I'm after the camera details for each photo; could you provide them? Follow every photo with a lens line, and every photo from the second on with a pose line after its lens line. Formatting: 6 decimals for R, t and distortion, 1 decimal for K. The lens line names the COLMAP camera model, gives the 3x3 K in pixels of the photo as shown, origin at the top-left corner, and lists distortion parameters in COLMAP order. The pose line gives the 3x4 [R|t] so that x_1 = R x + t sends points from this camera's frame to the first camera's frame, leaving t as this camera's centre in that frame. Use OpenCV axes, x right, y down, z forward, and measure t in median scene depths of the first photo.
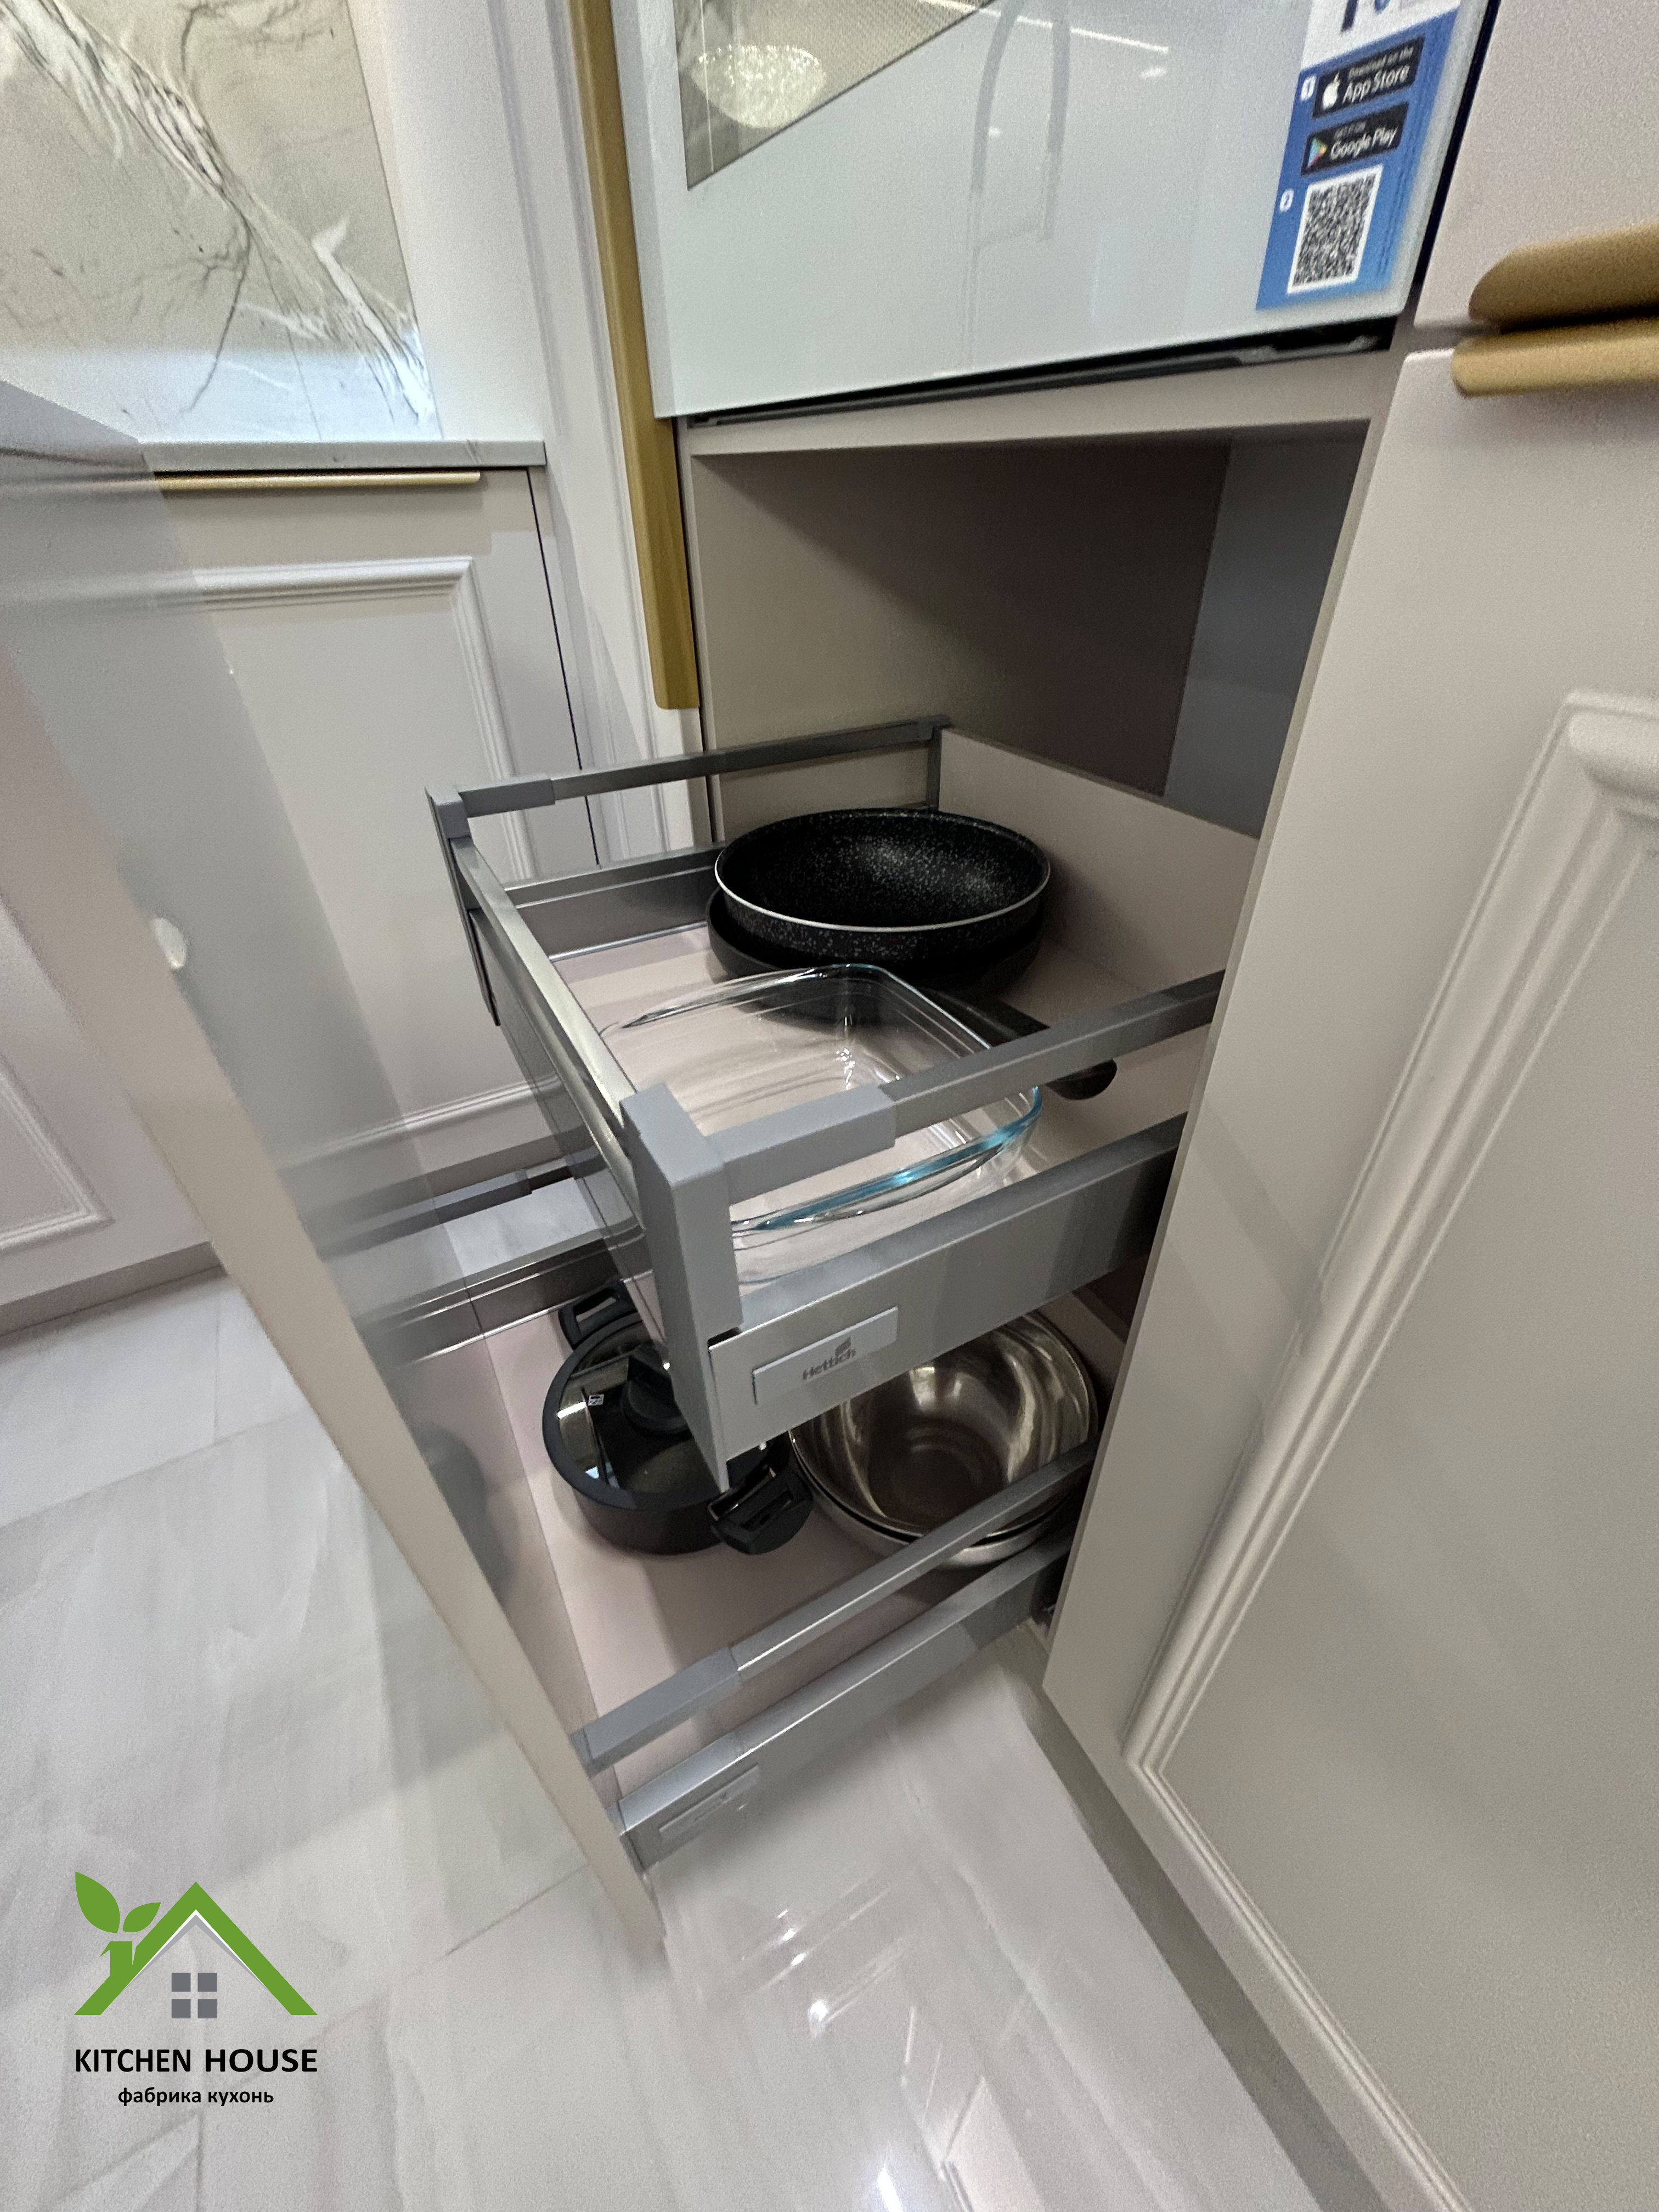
lens RADIAL K [[896.8, 0, 829.3], [0, 896.8, 1101.2], [0, 0, 1]] dist [-0.000052, 0.000943]
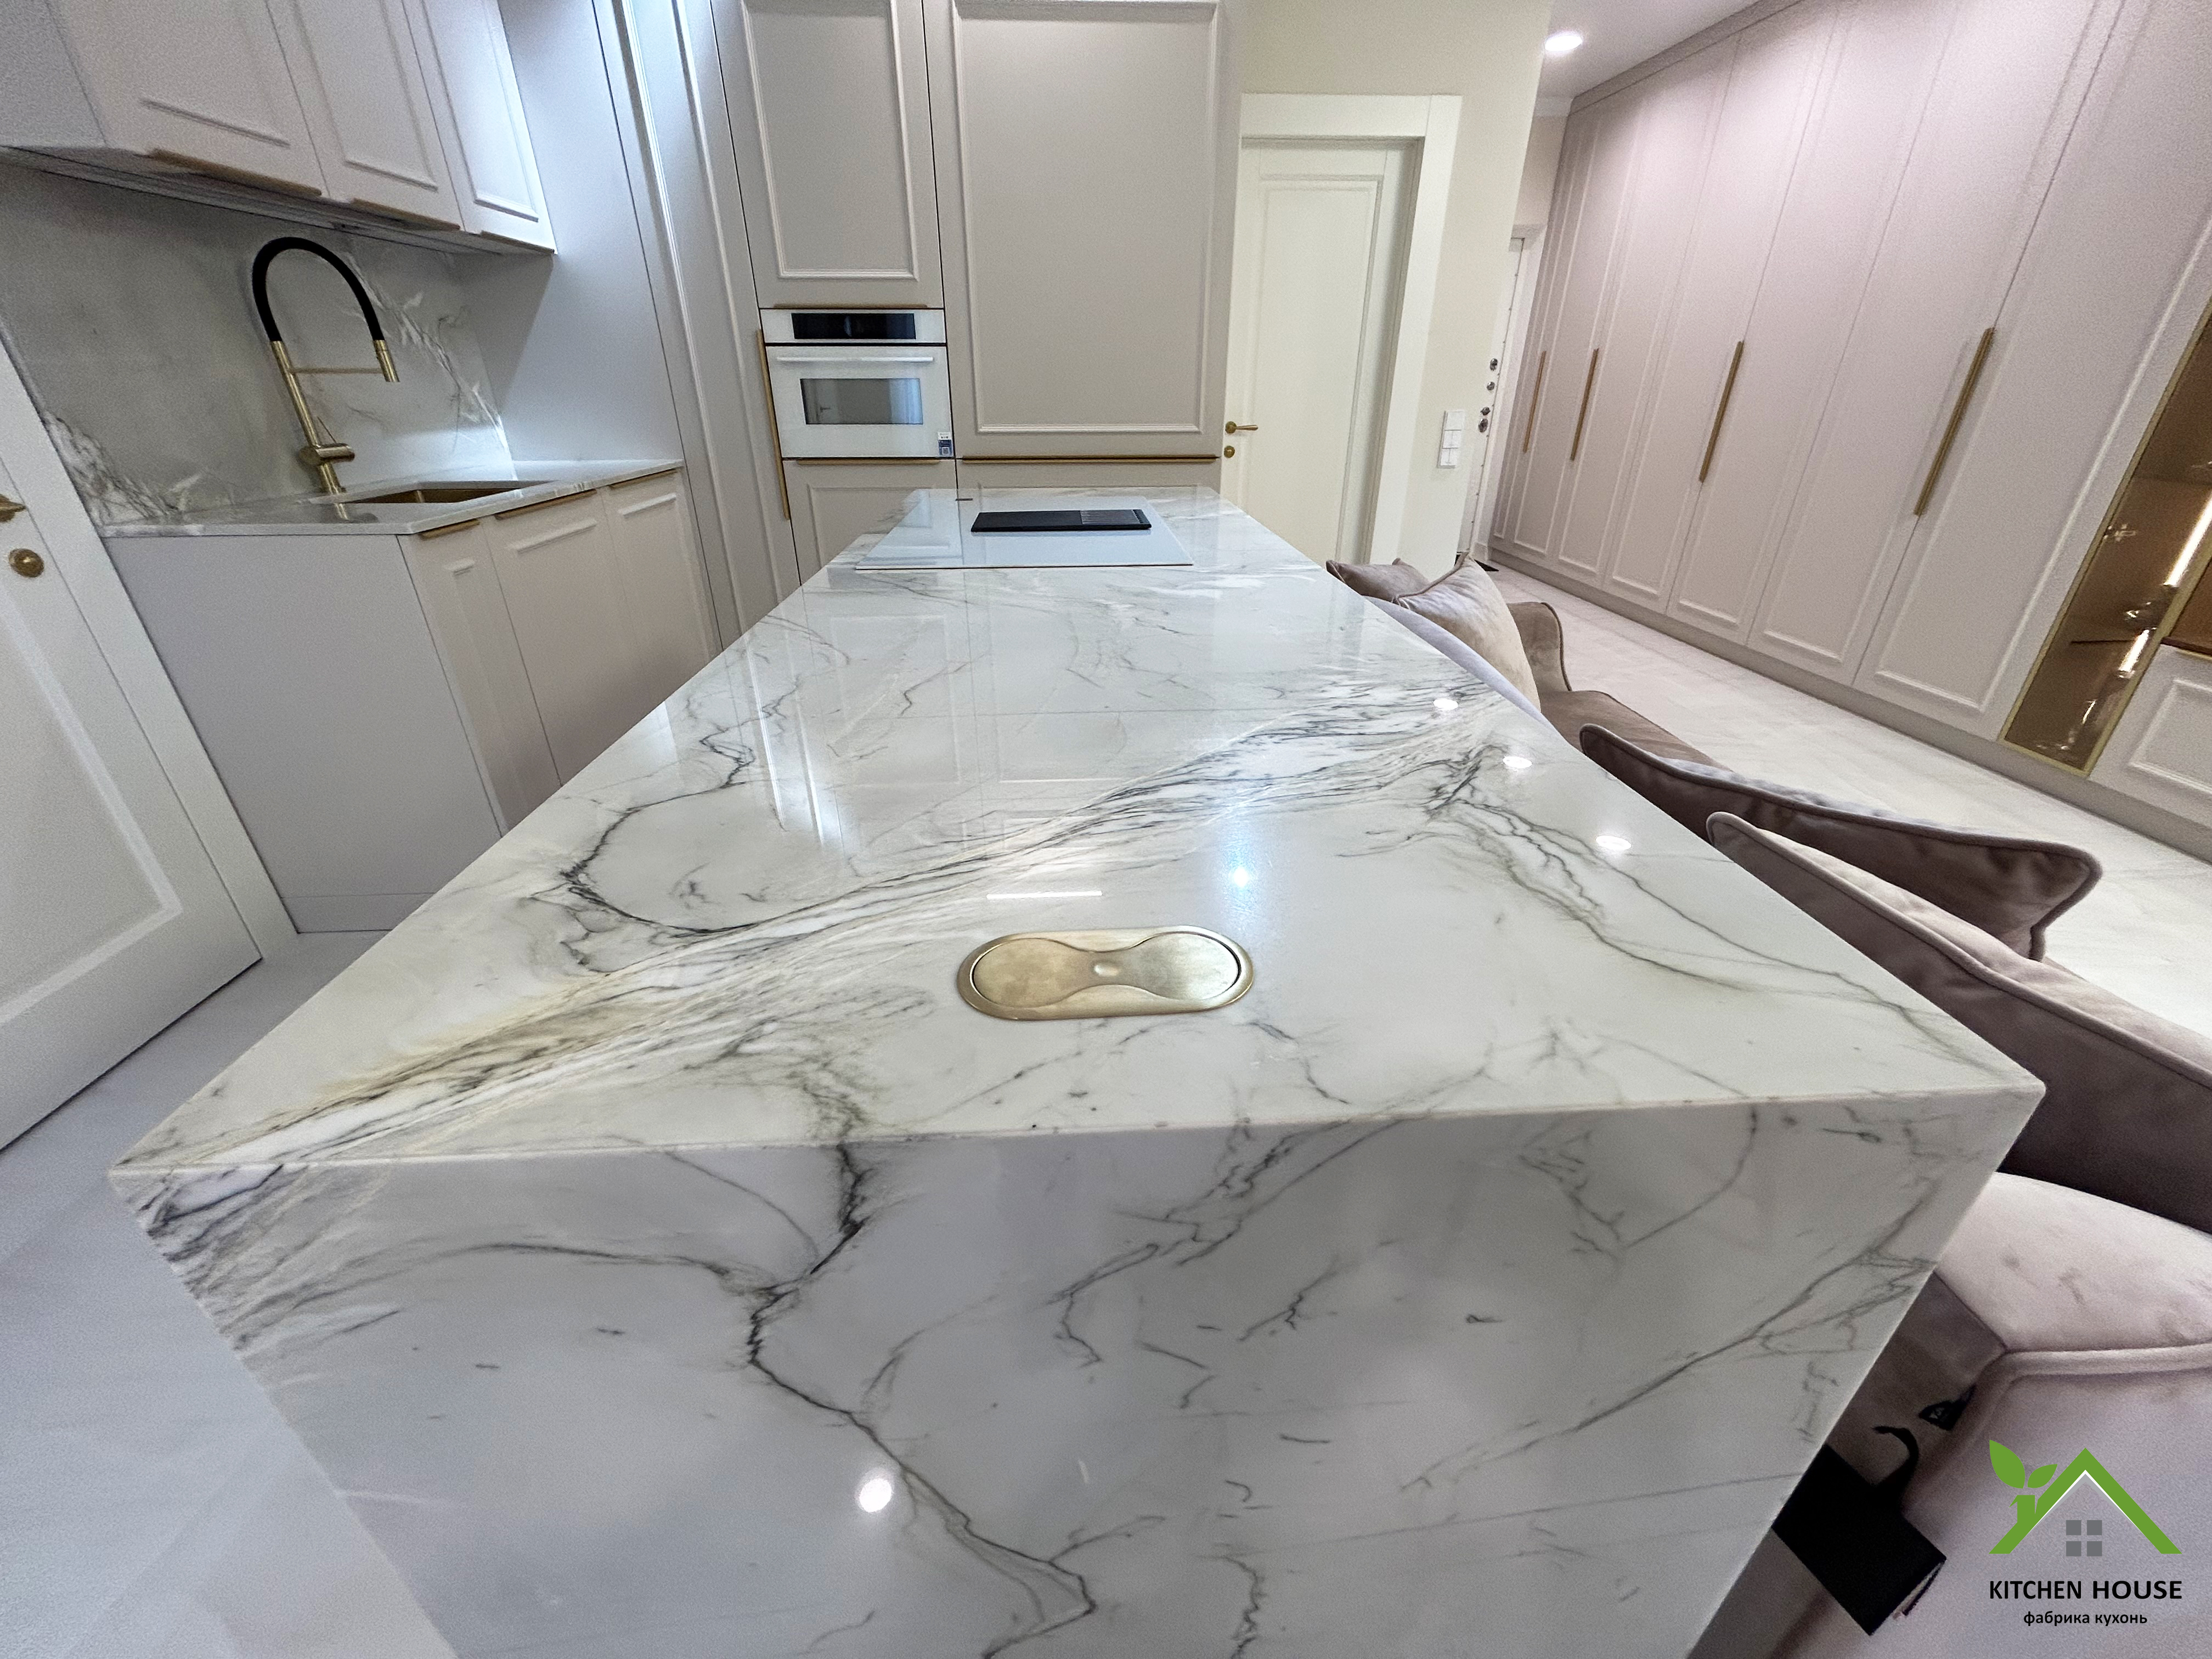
lens RADIAL K [[885.1, 0, 1105.5], [0, 885.1, 829.8], [0, 0, 1]] dist [0.000483, 0.000068]
pose [[0.434171, -0.393127, 0.810522, -2.504848], [0.513961, 0.847040, 0.135527, 0.702168], [-0.739824, 0.357735, 0.569812, -1.371994]]
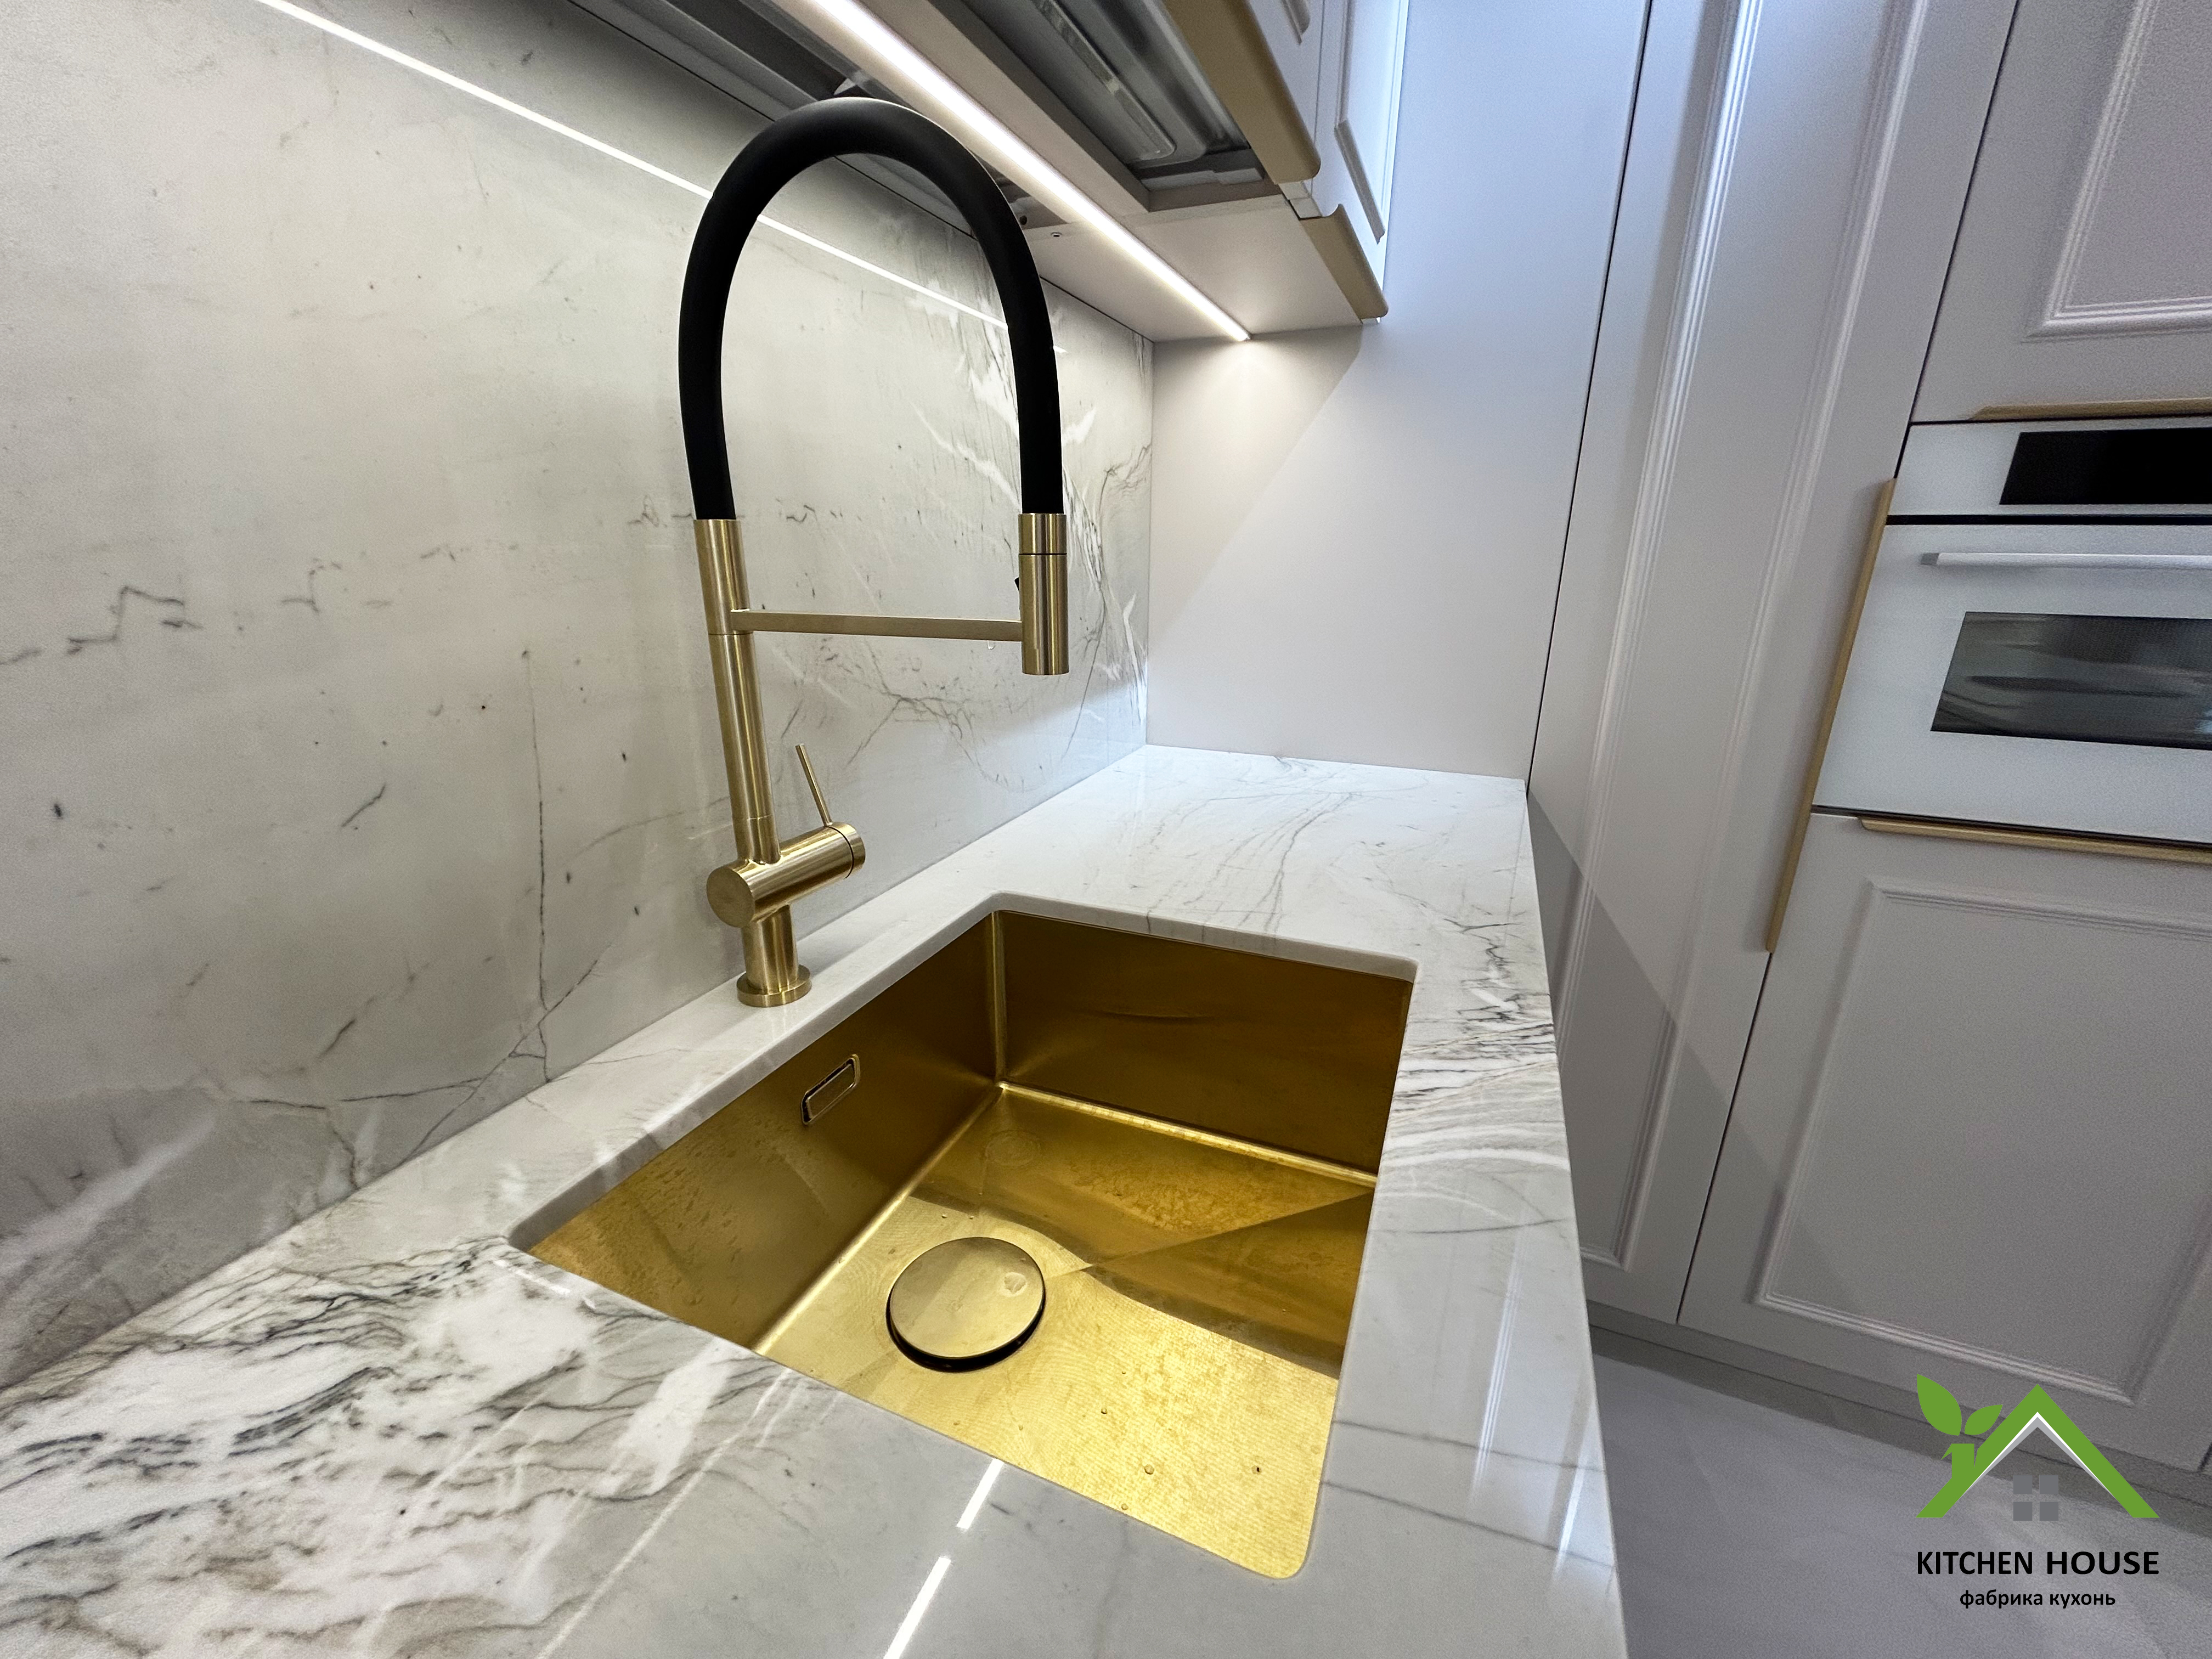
lens RADIAL K [[886.8, 0, 1106.4], [0, 886.8, 828.9], [0, 0, 1]] dist [0.000253, 0.000135]
pose [[0.784025, -0.165503, 0.598259, -1.448528], [0.339744, 0.921035, -0.190441, -0.545319], [-0.519499, 0.352566, 0.778343, 0.253563]]
